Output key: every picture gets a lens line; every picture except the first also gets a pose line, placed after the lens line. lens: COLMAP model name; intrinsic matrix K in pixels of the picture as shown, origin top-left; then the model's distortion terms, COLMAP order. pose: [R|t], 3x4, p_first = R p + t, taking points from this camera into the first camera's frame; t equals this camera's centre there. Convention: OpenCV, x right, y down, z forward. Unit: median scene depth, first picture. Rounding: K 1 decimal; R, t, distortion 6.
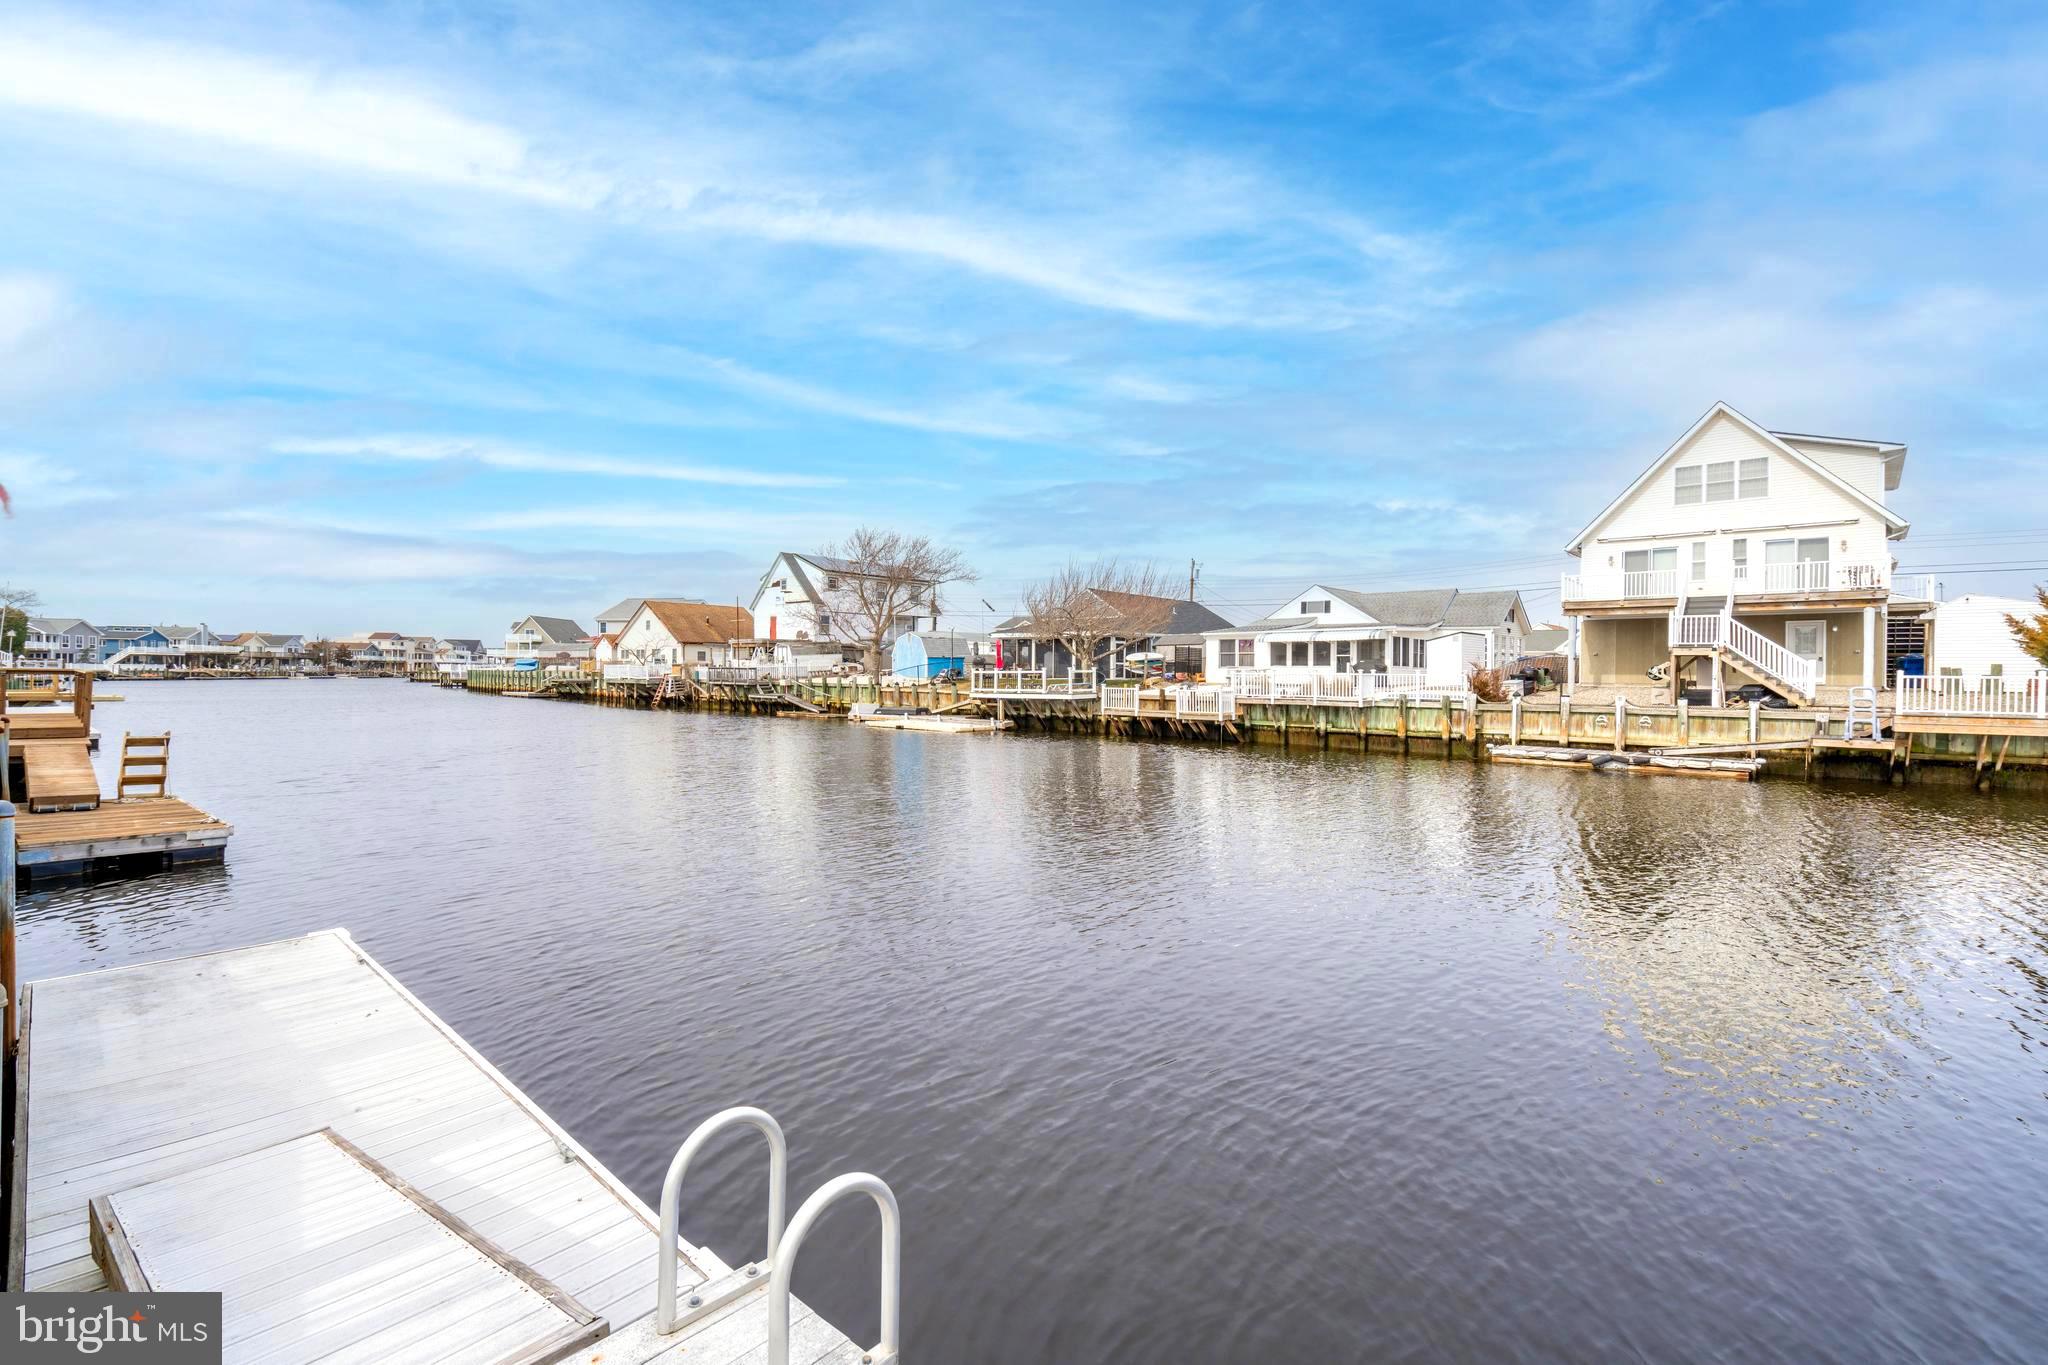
lens RADIAL K [[918.2, 0, 1032.2], [0, 918.2, 681.0], [0, 0, 1]] dist [0.000490, -0.000233]
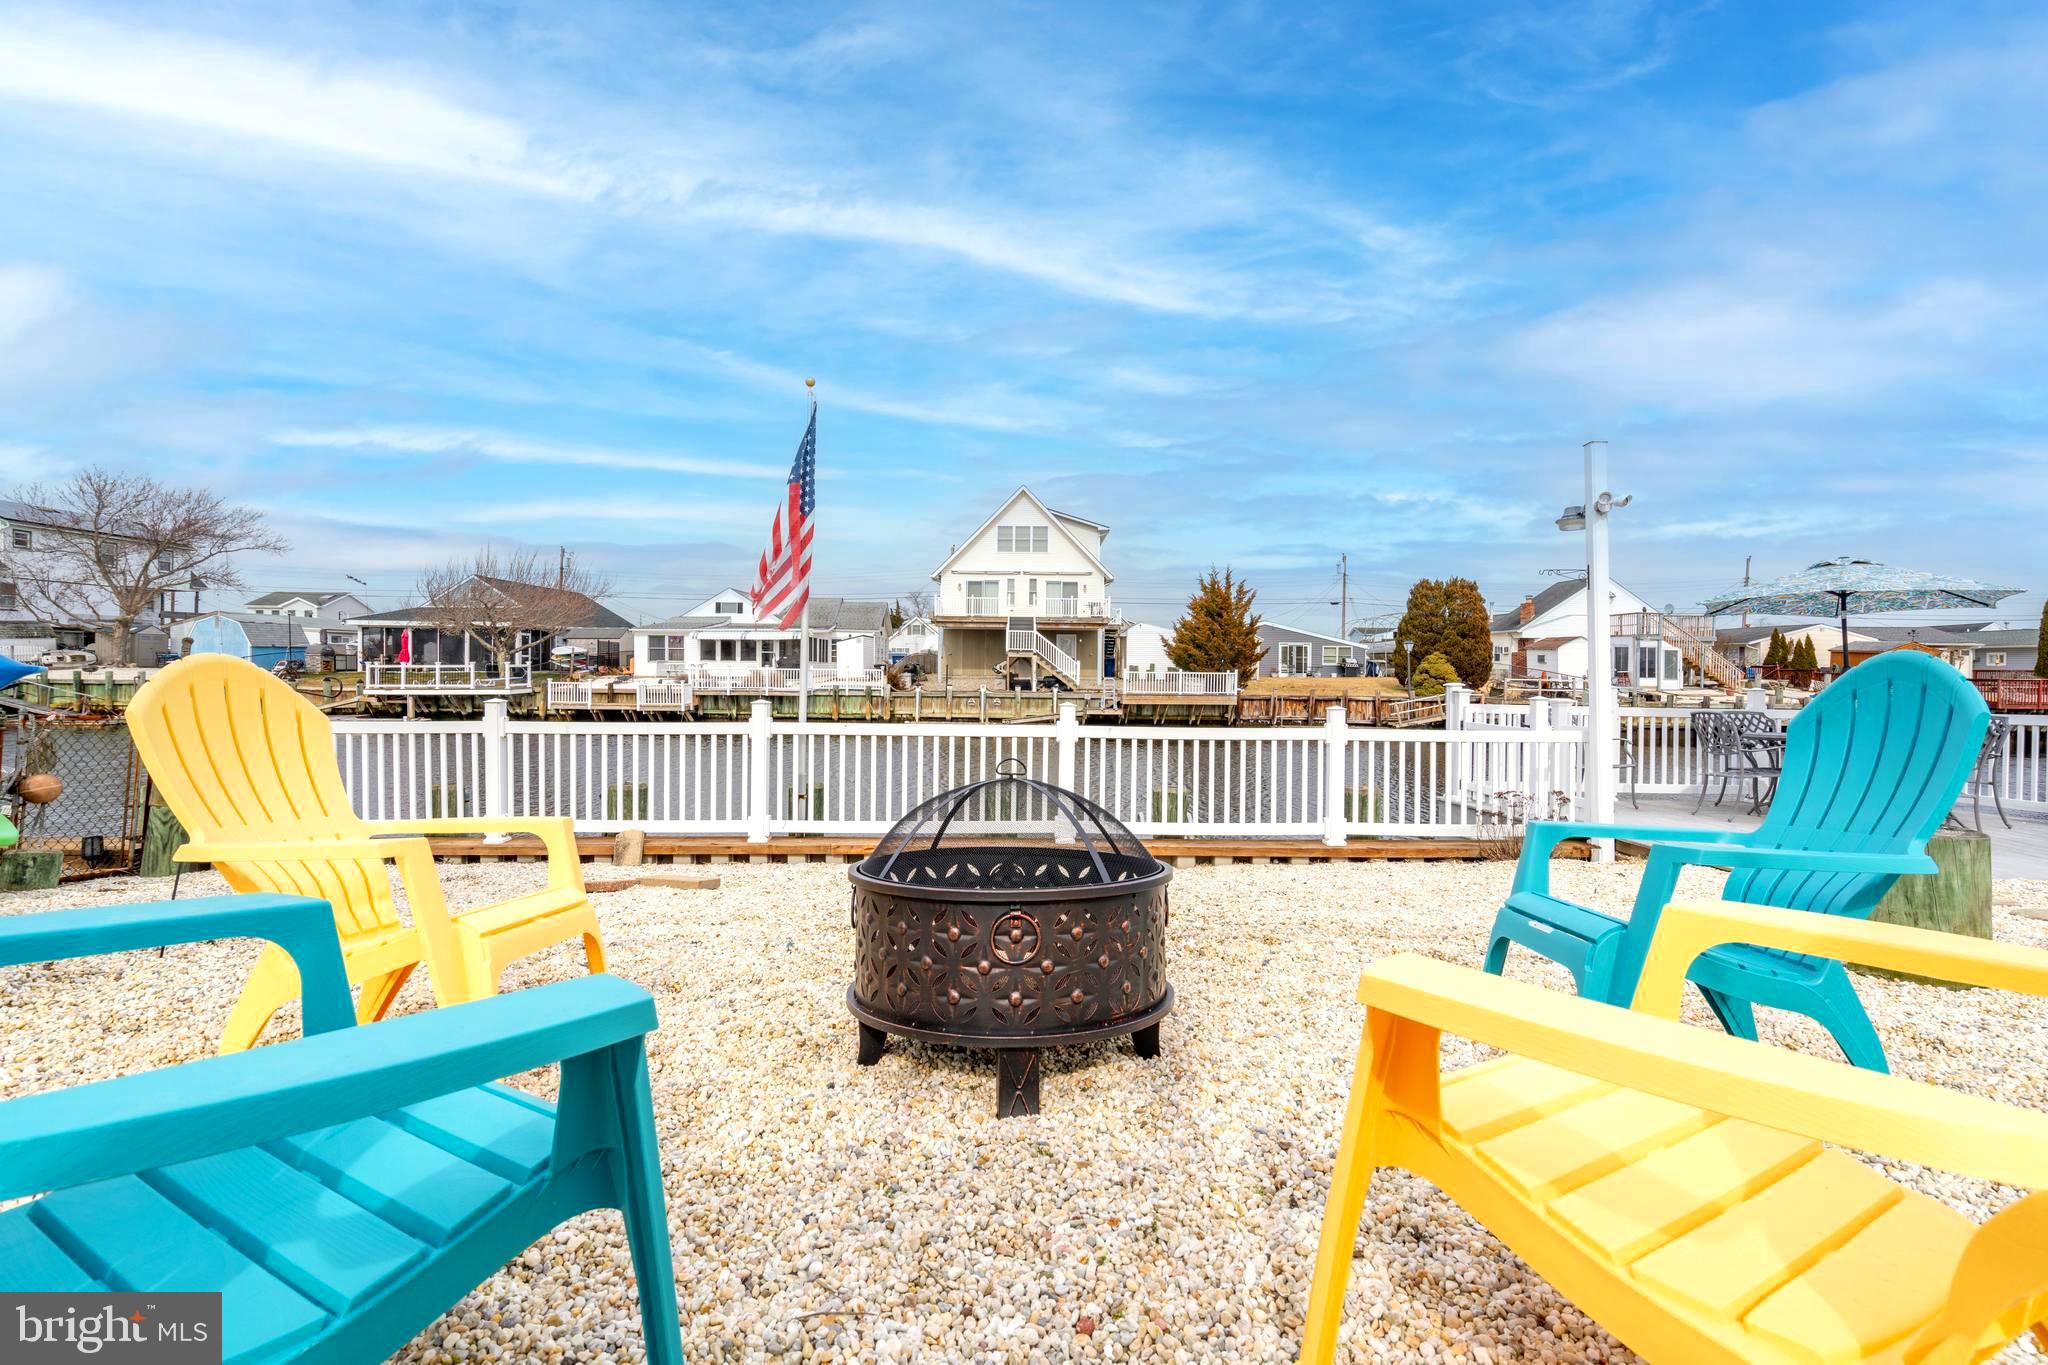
lens RADIAL K [[918.2, 0, 1032.2], [0, 918.2, 681.0], [0, 0, 1]] dist [0.000490, -0.000233]
pose [[0.743193, -0.009873, 0.669005, -0.222956], [0.001524, 0.999914, 0.013063, -0.007012], [-0.669076, -0.008689, 0.743143, -0.108765]]
